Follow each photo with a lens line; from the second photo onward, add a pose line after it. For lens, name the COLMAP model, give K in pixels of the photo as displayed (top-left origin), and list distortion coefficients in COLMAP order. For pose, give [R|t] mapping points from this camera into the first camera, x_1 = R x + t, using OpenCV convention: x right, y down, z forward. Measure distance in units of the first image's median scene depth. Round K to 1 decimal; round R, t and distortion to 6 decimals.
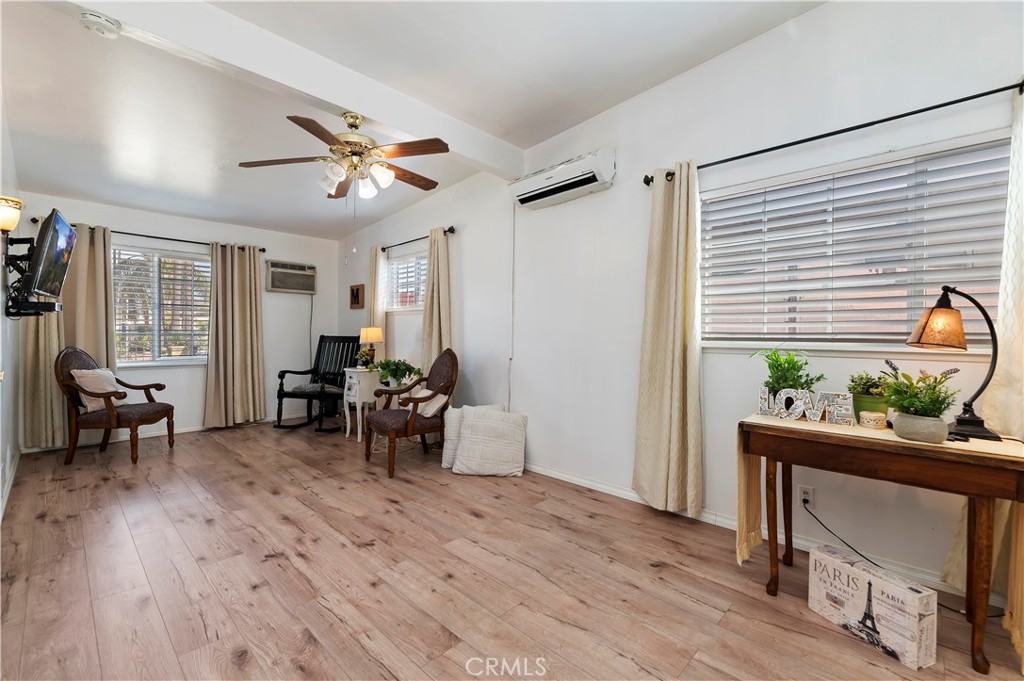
lens RADIAL K [[419.8, 0, 515.6], [0, 419.8, 340.4], [0, 0, 1]] dist [-0.002198, -0.000162]
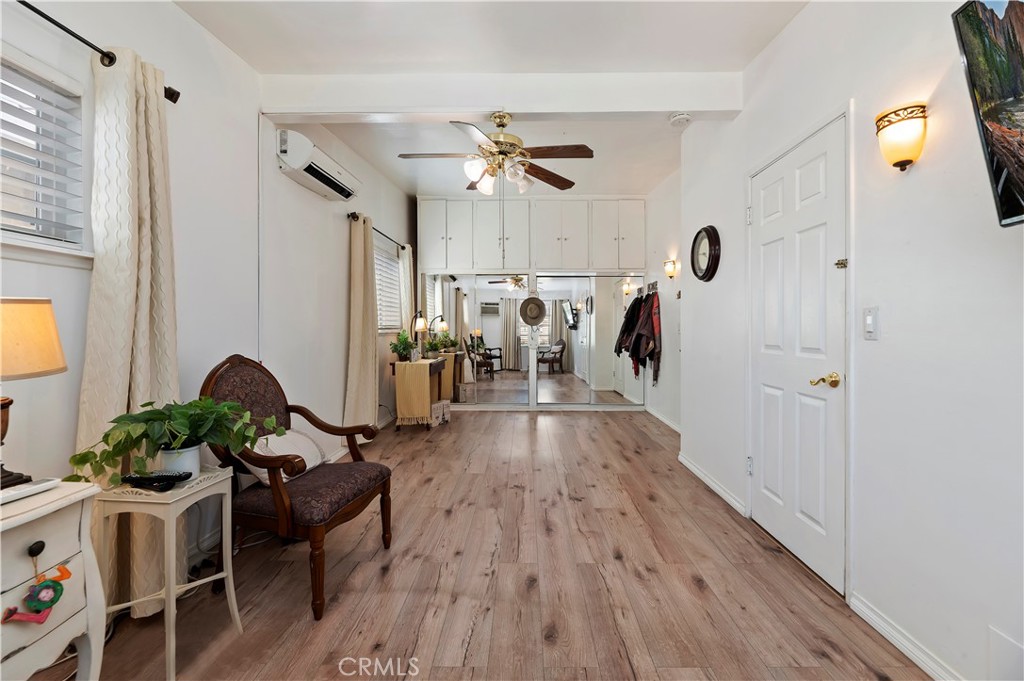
lens RADIAL K [[419.8, 0, 513.0], [0, 419.8, 332.6], [0, 0, 1]] dist [-0.002198, -0.000162]
pose [[-0.647525, -0.019243, 0.761801, -1.184777], [0.004186, 0.999576, 0.028807, -0.033747], [-0.762032, 0.021842, -0.647171, 1.639028]]
